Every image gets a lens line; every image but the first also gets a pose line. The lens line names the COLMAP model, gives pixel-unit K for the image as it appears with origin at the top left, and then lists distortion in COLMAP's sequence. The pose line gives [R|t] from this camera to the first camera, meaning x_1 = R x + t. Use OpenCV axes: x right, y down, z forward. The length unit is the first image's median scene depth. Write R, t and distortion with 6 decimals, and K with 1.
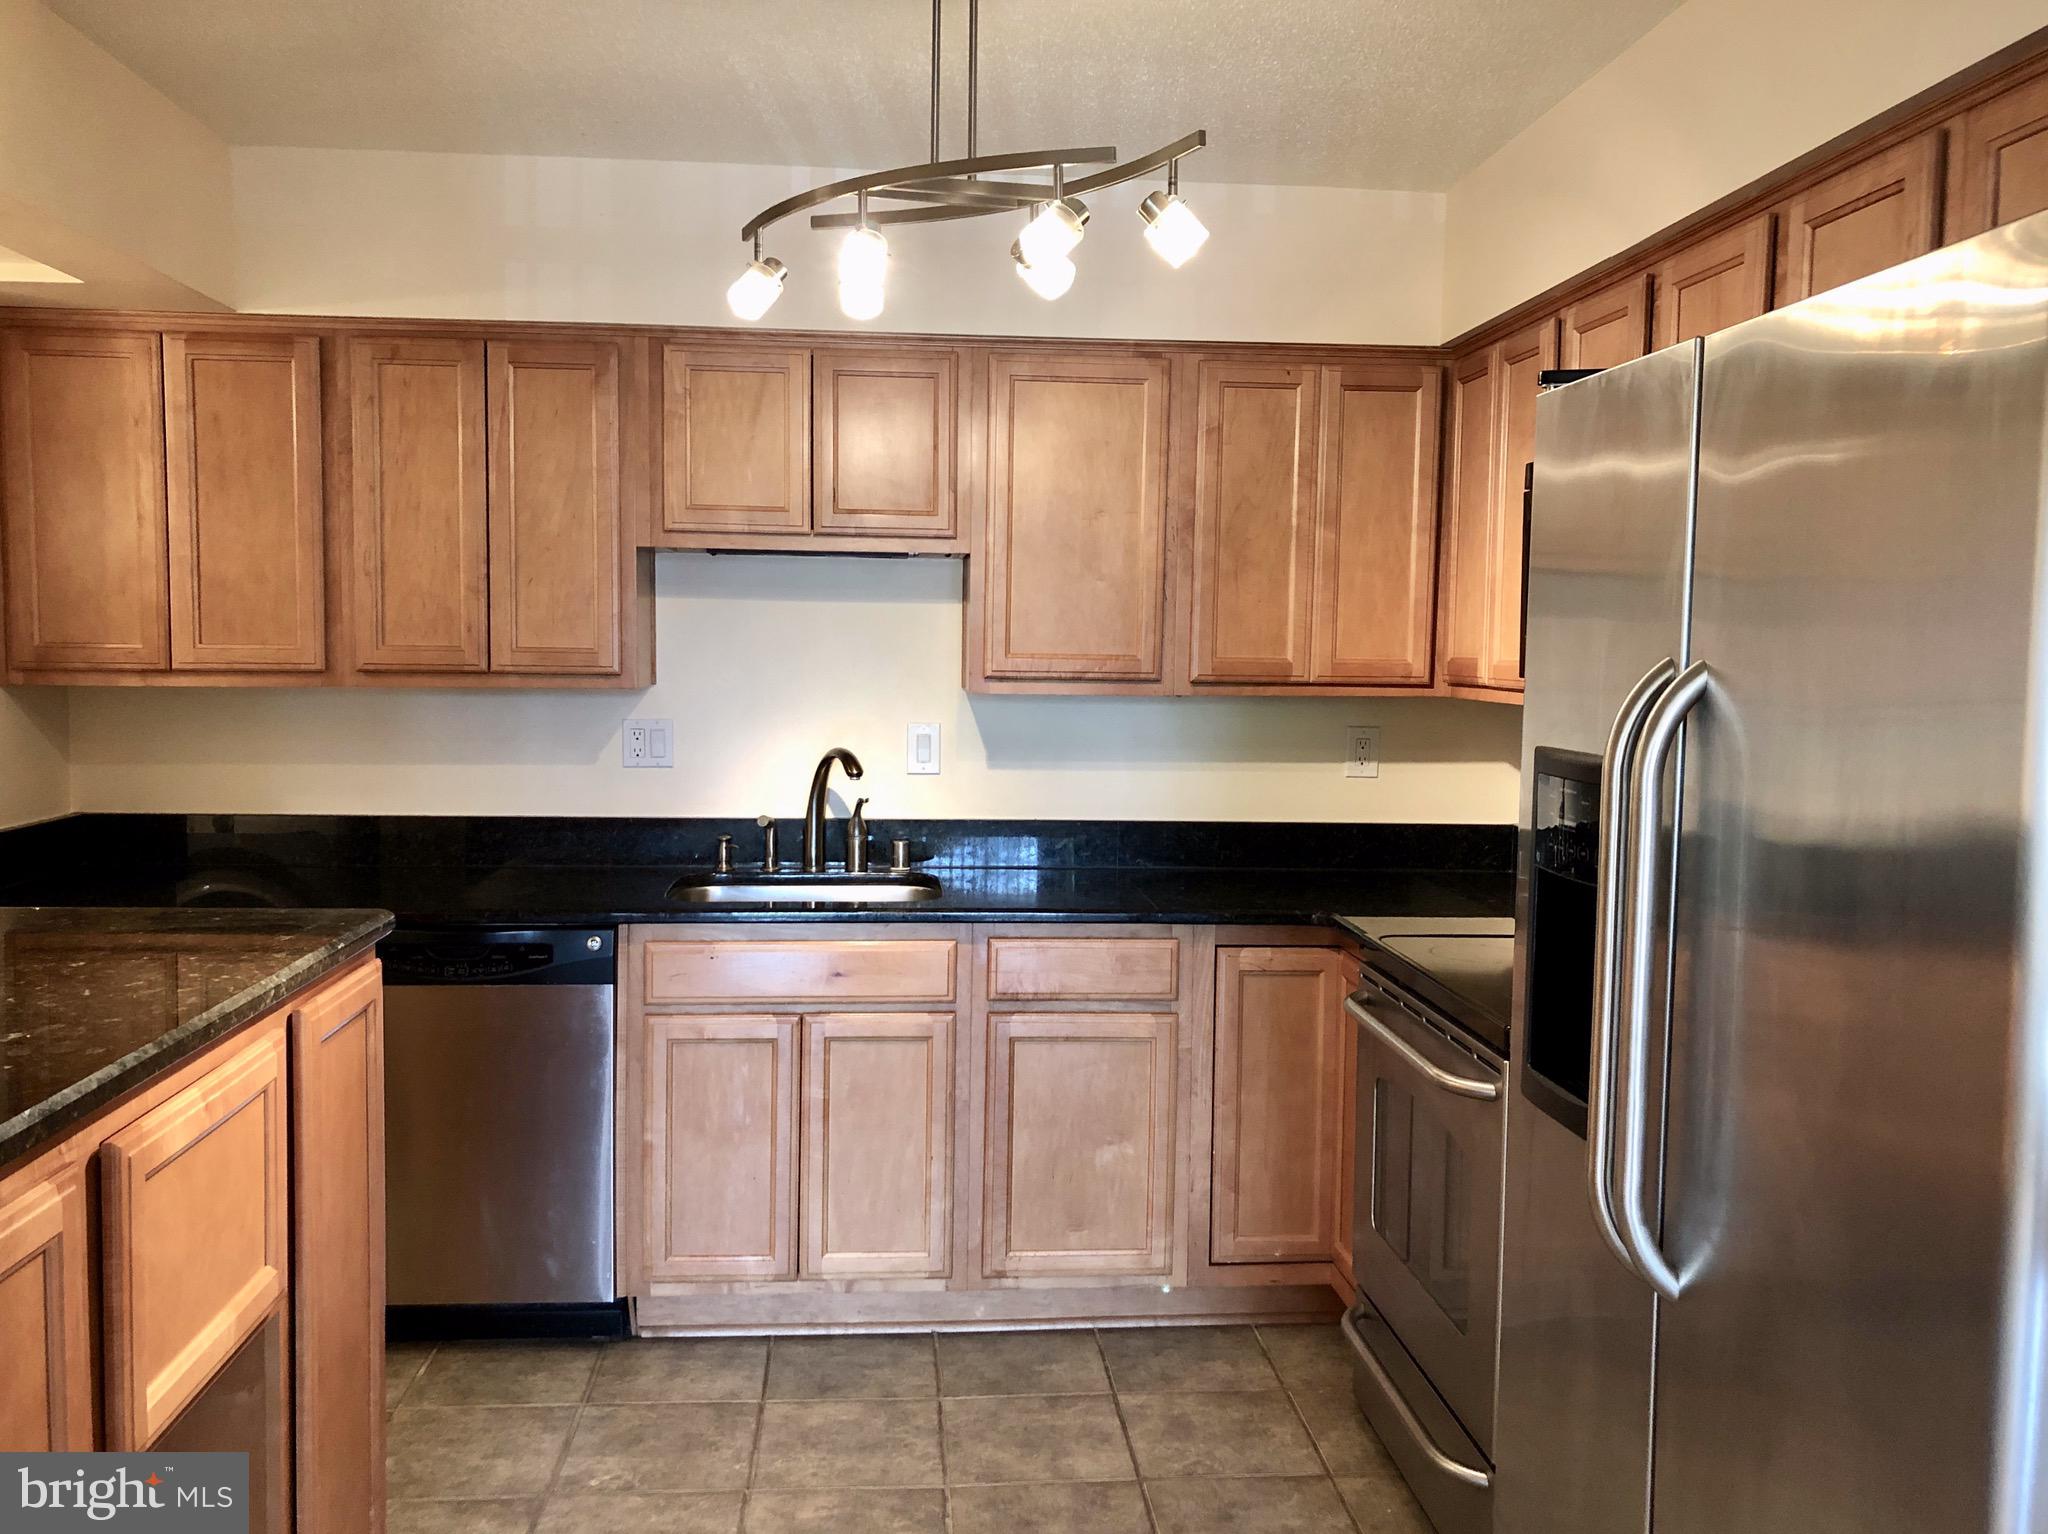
lens RADIAL K [[1673.0, 0, 1024.0], [0, 1673.0, 767.0], [0, 0, 1]] dist [0.045499, -0.080495]
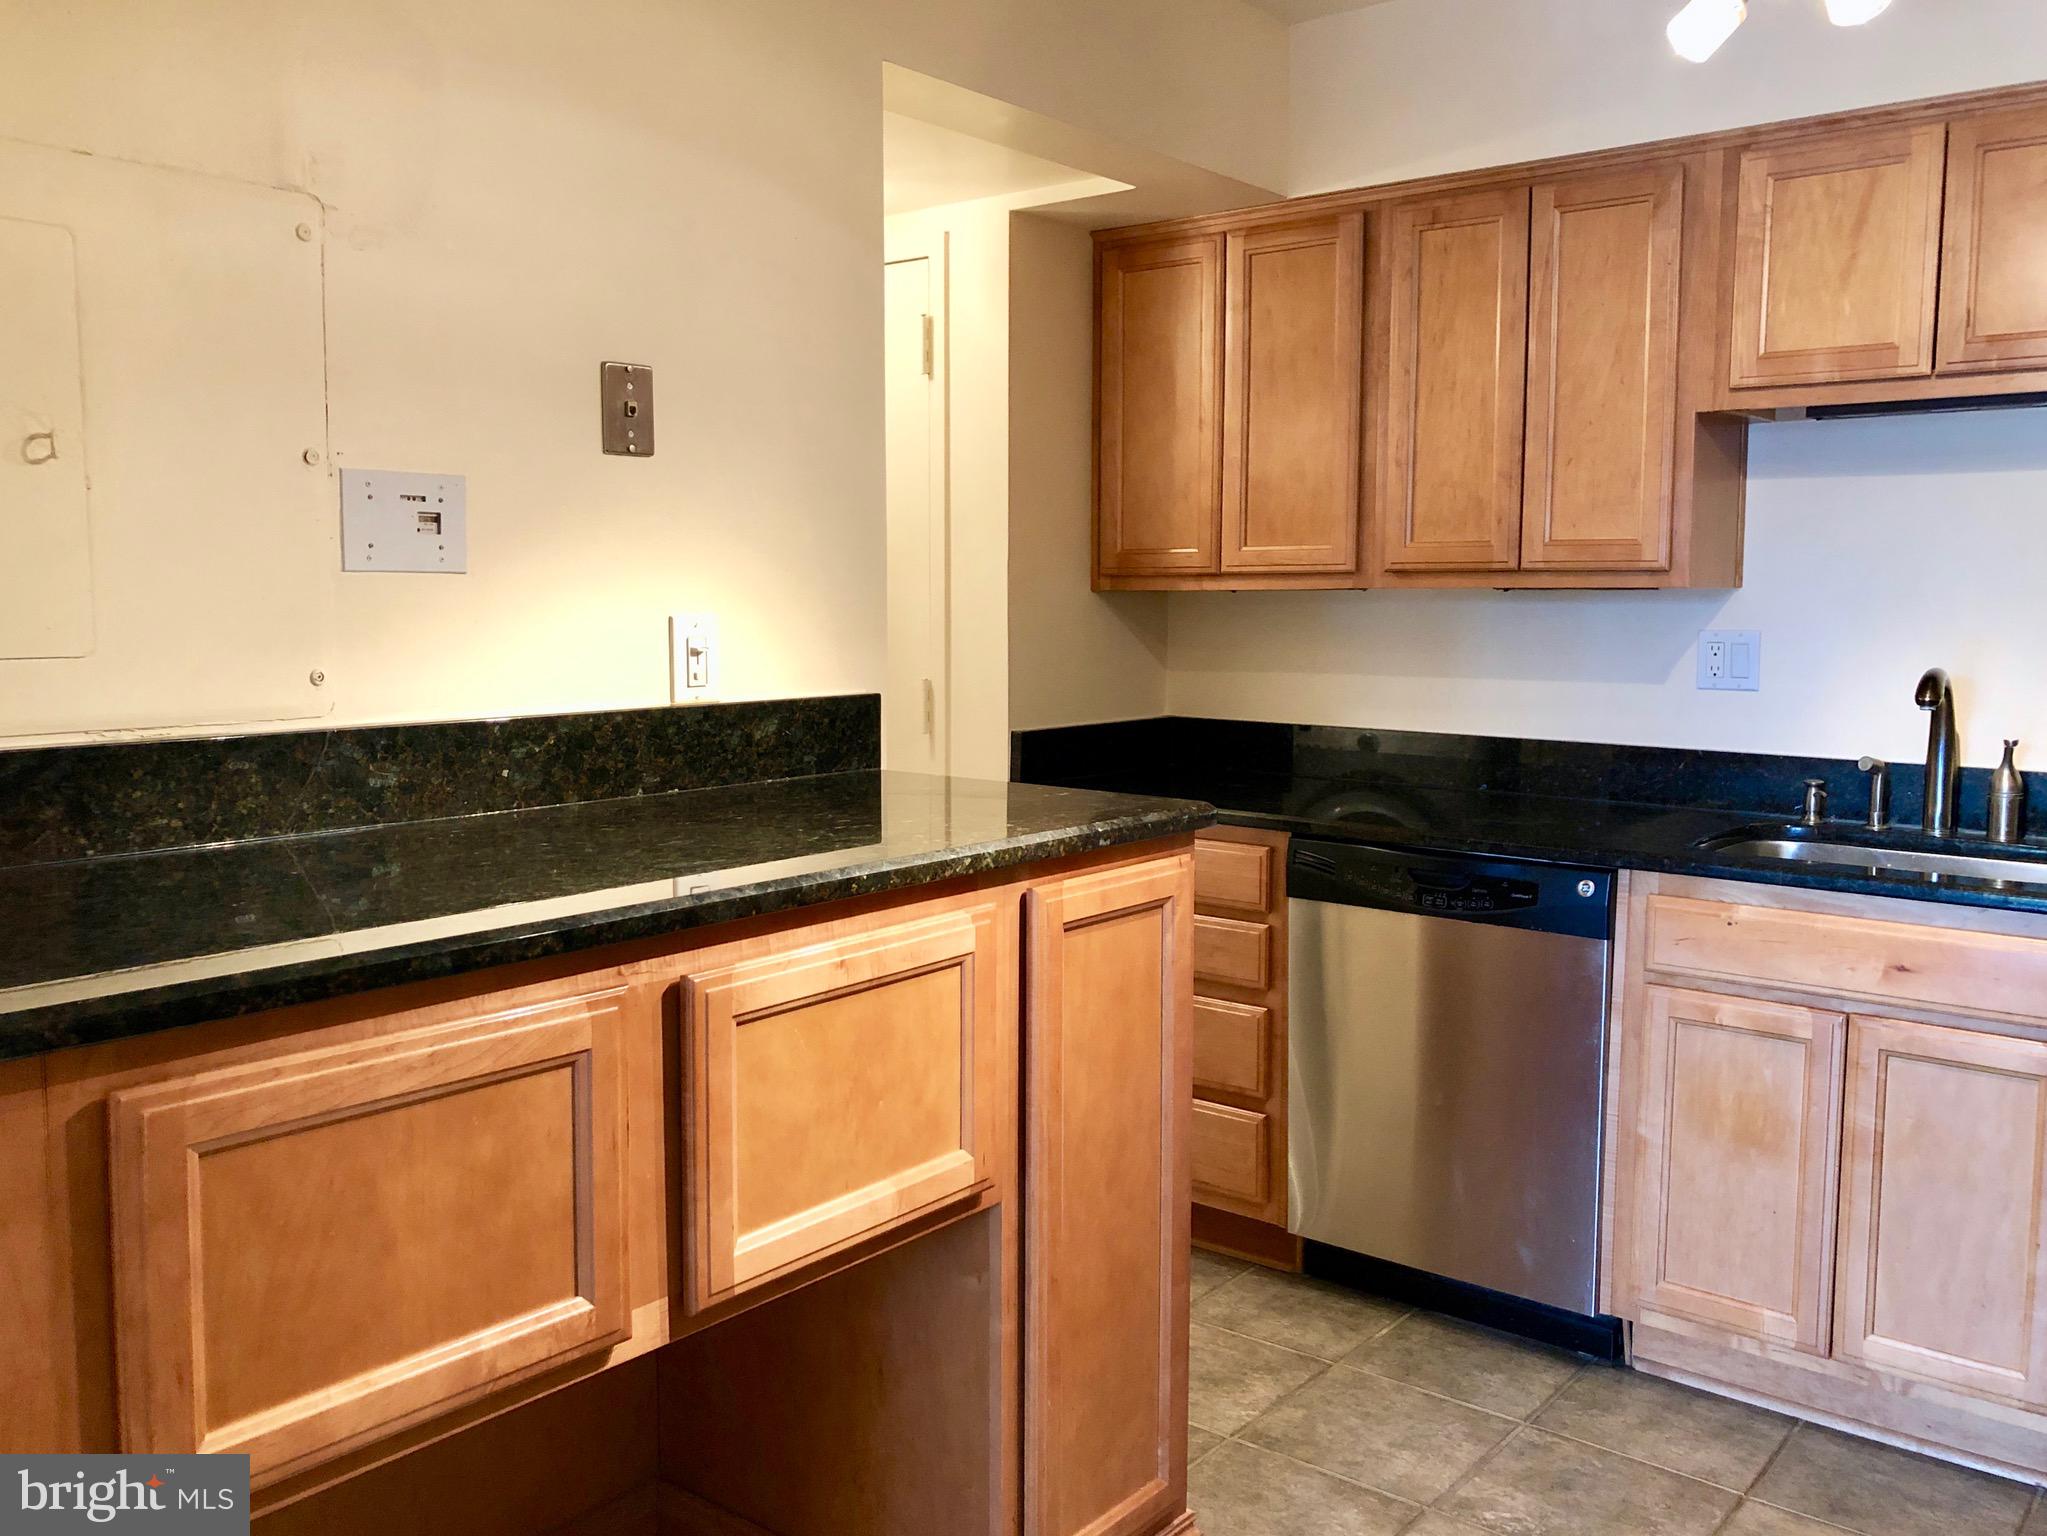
lens RADIAL K [[1740.3, 0, 1023.5], [0, 1740.3, 768.0], [0, 0, 1]] dist [0.028408, -0.011377]
pose [[0.729324, 0.061125, -0.681433, 0.122696], [-0.045621, 0.998129, 0.040705, 0.021628], [0.682646, 0.001401, 0.730748, 0.163694]]
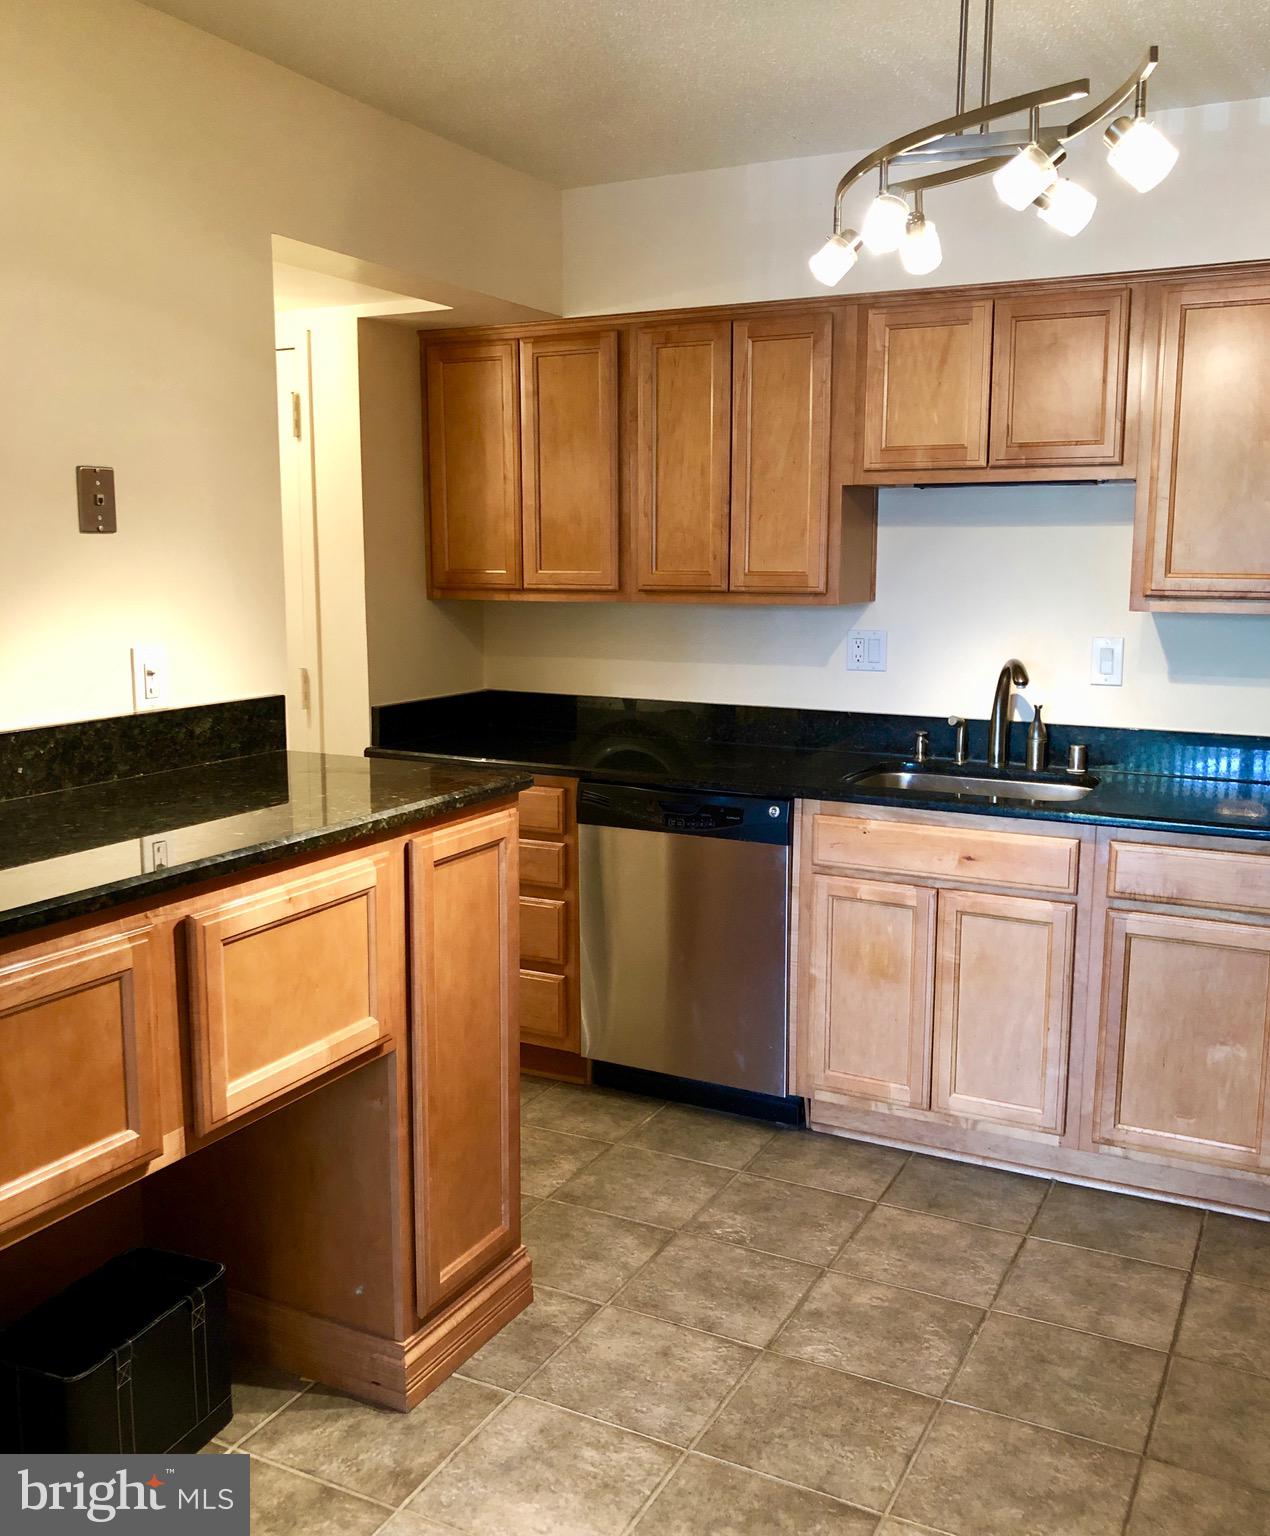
lens RADIAL K [[1388.5, 0, 635.0], [0, 1388.5, 768.0], [0, 0, 1]] dist [0.114093, -0.300268]
pose [[0.851318, 0.069889, -0.519974, 0.180003], [-0.031188, 0.996076, 0.082819, -0.008845], [0.523722, -0.054288, 0.850158, 0.067616]]
